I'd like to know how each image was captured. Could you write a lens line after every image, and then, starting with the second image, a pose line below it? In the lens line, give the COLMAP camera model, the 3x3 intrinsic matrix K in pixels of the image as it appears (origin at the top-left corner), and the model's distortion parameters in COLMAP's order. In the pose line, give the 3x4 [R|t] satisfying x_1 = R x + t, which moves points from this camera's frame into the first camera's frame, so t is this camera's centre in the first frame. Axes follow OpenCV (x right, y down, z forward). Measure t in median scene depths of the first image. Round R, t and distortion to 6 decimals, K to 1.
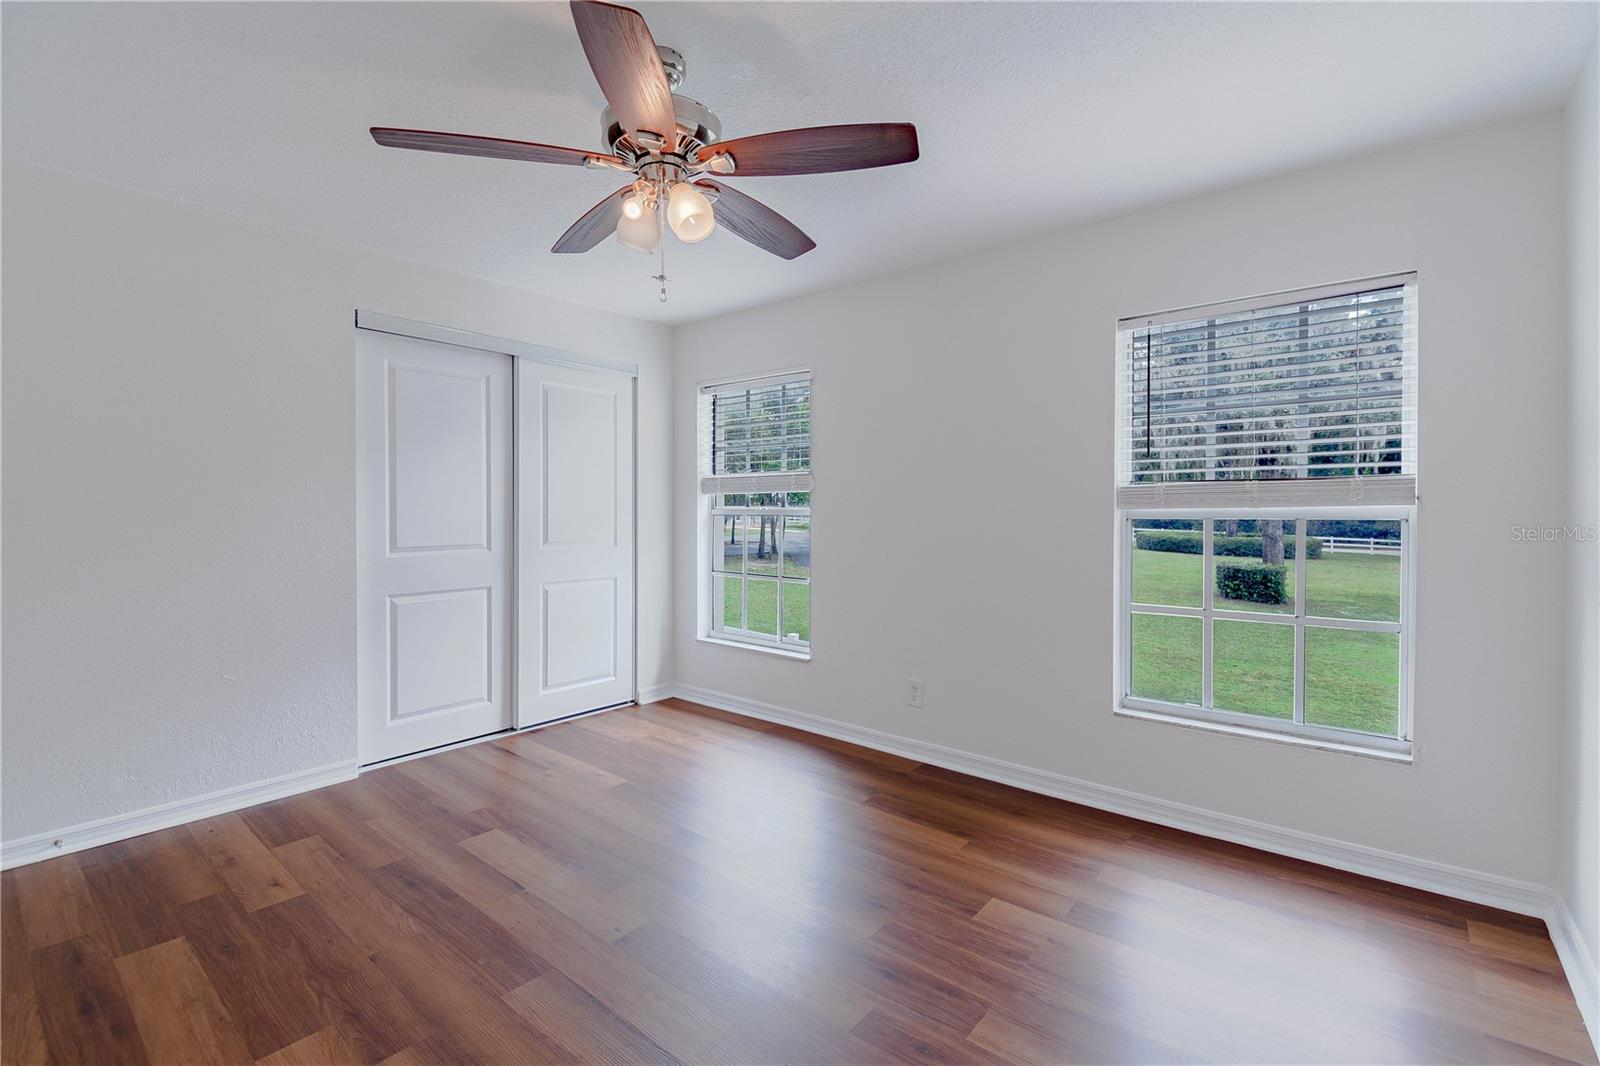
lens RADIAL K [[716.5, 0, 799.5], [0, 716.5, 509.4], [0, 0, 1]] dist [0.002663, -0.000921]
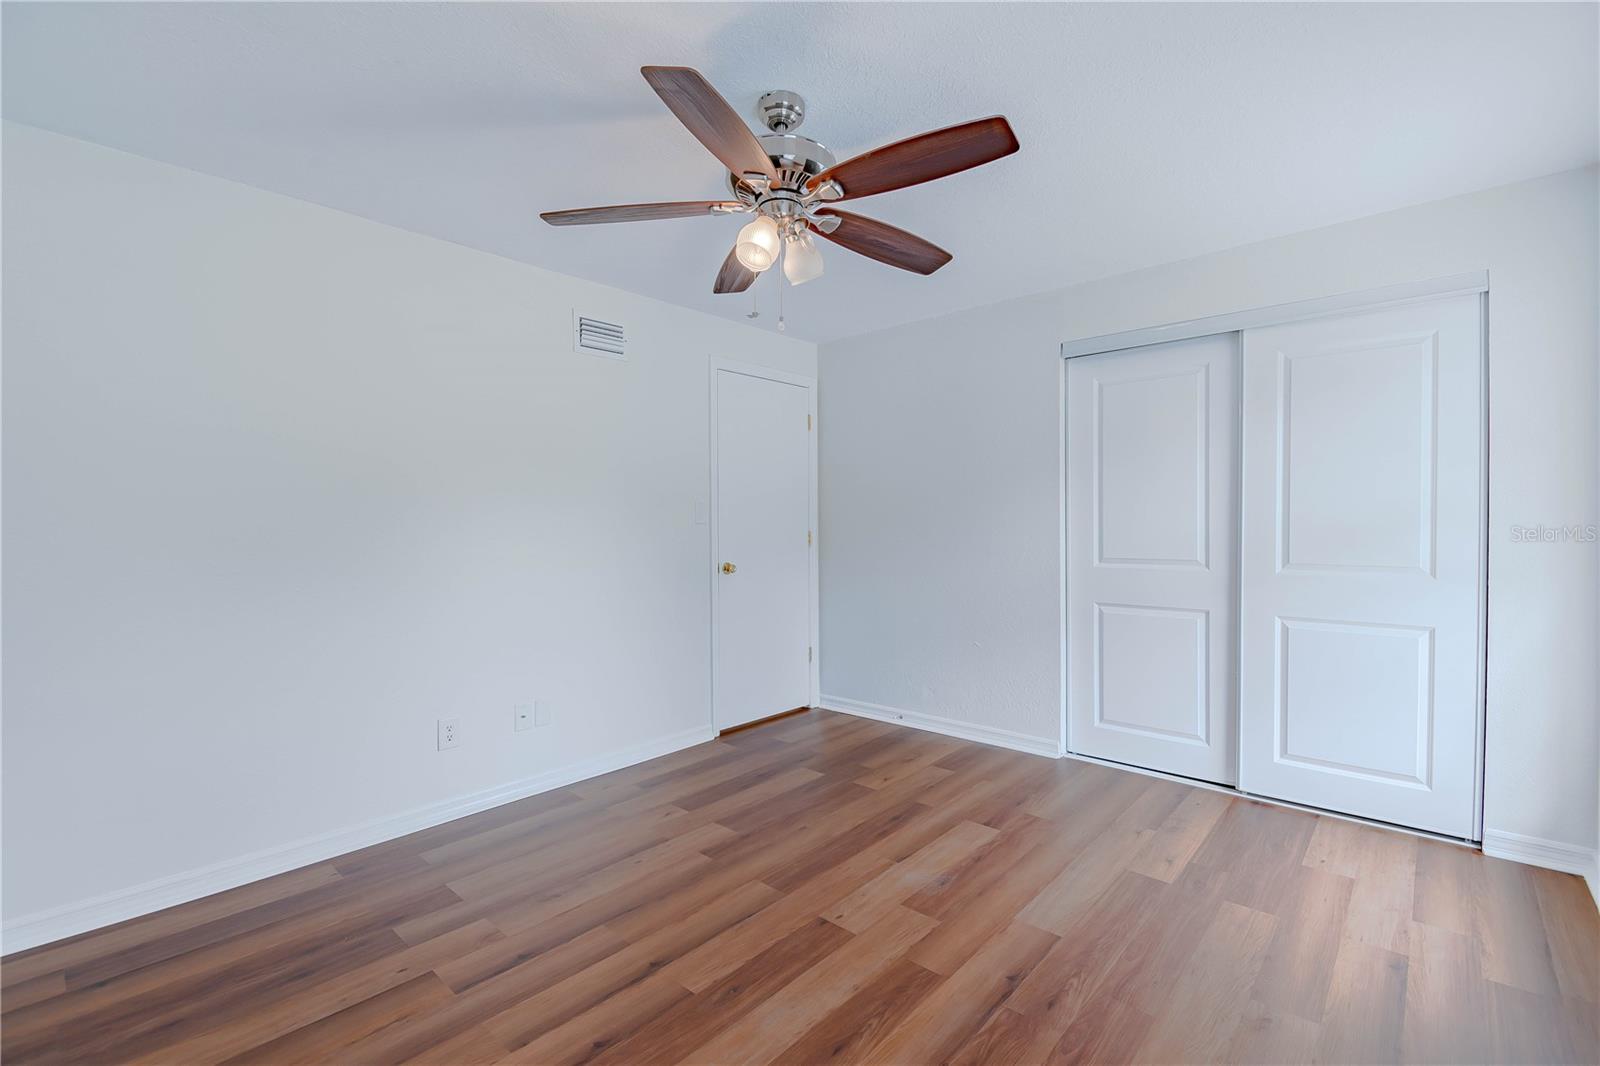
lens RADIAL K [[702.3, 0, 800.0], [0, 702.3, 533.0], [0, 0, 1]] dist [0.023859, -0.018669]
pose [[-0.048351, 0.007197, -0.998804, 0.482973], [0.004630, 0.999965, 0.006981, 0.007692], [0.998820, -0.004287, -0.048383, 0.614326]]
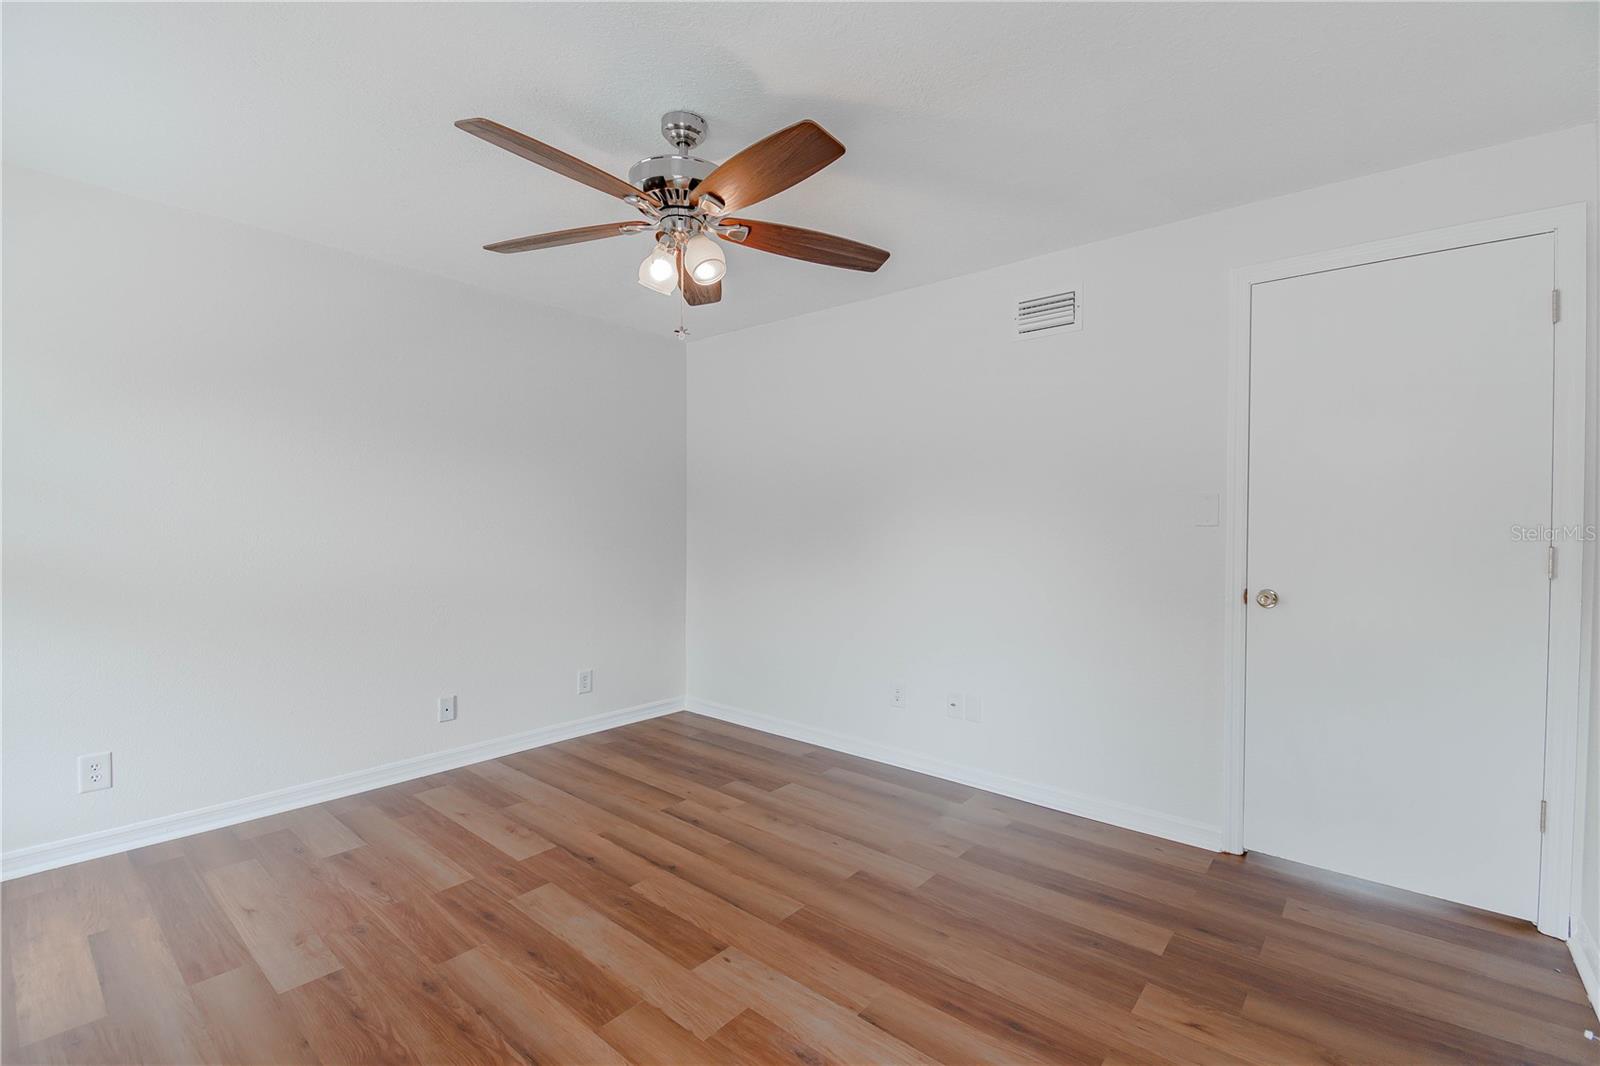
lens RADIAL K [[702.3, 0, 800.0], [0, 702.3, 533.0], [0, 0, 1]] dist [0.023859, -0.018669]
pose [[-0.999661, -0.010037, 0.024017, -0.227072], [-0.009723, 0.999866, 0.013134, 0.001770], [-0.024146, 0.012896, -0.999625, 1.192443]]
